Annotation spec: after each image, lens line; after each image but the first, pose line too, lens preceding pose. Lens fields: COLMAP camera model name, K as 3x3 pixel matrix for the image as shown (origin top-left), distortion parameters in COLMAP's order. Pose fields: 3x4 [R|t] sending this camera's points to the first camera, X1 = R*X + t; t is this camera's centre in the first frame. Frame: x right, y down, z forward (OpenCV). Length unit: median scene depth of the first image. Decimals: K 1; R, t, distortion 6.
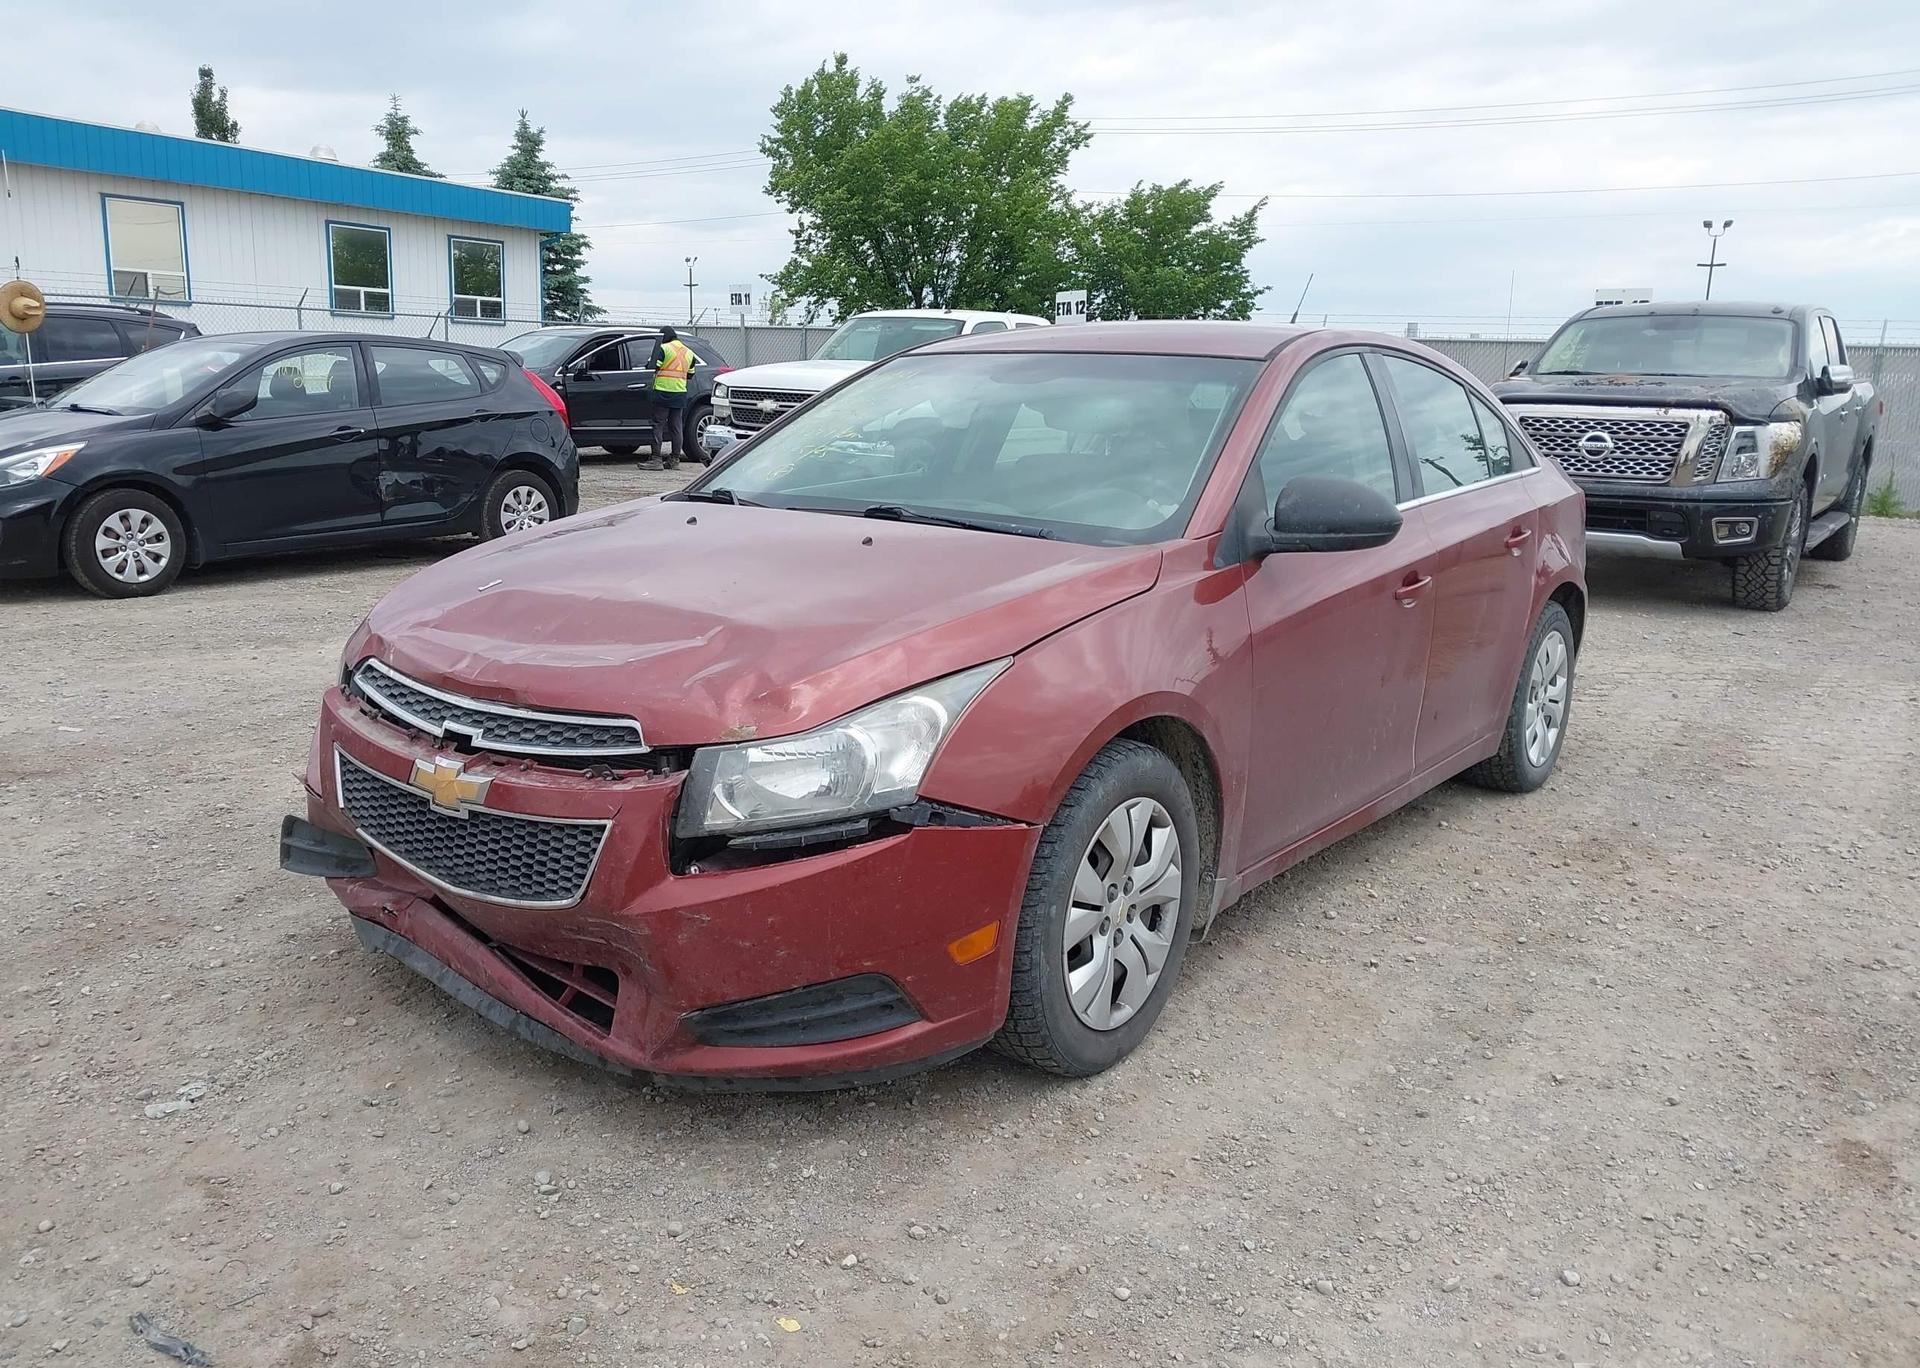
lens RADIAL K [[1513.5, 0, 947.7], [0, 1513.5, 717.2], [0, 0, 1]] dist [0.035232, -0.043219]
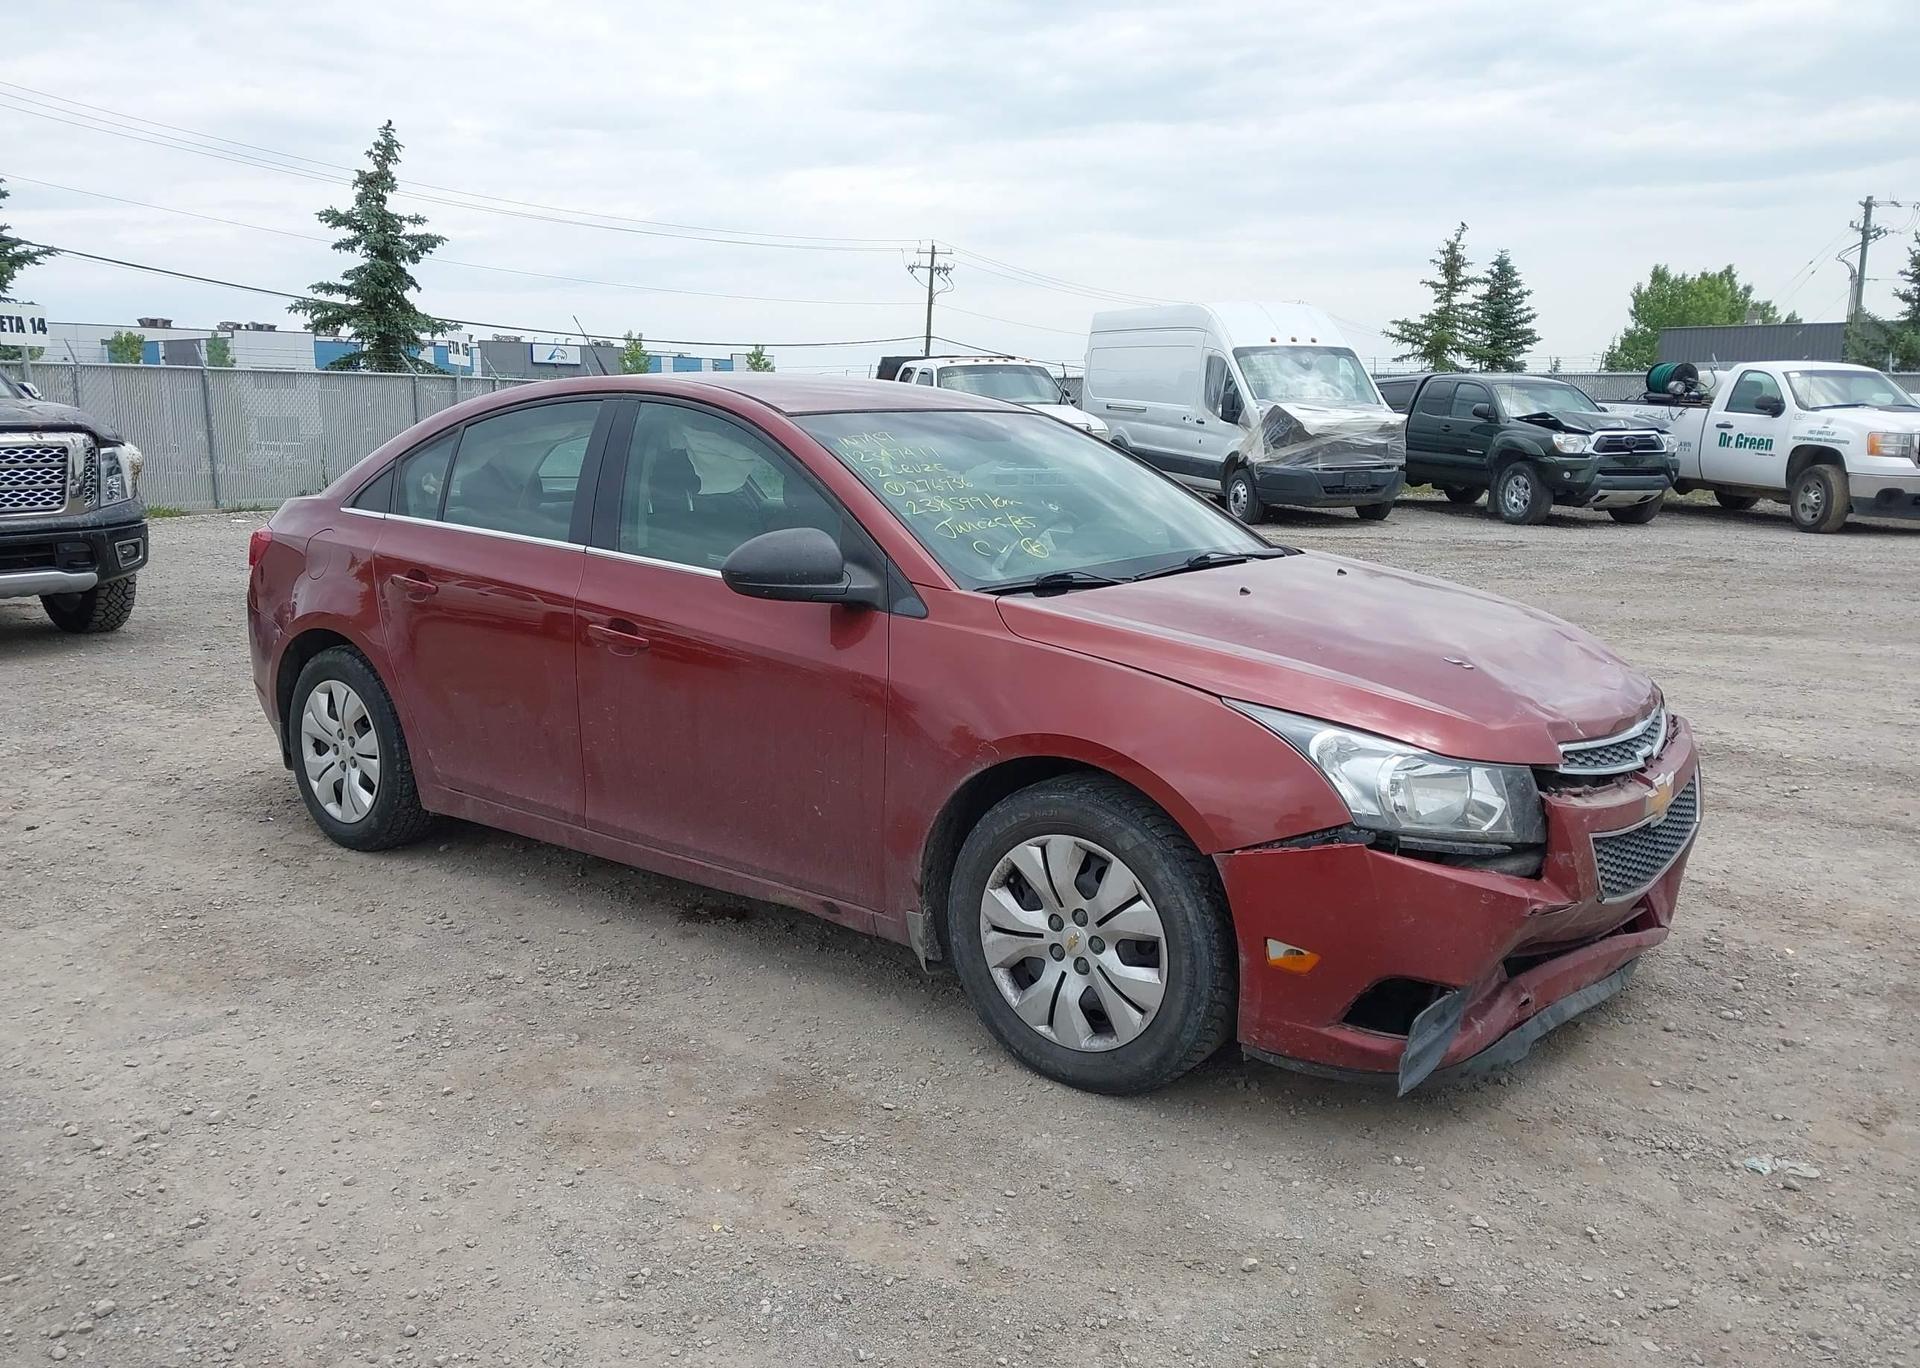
lens RADIAL K [[1513.5, 0, 926.9], [0, 1513.5, 717.9], [0, 0, 1]] dist [0.035232, -0.043219]
pose [[0.042334, -0.226154, 0.973171, -0.448473], [0.218612, 0.952538, 0.211849, -0.117636], [-0.974893, 0.203778, 0.089765, 0.431298]]
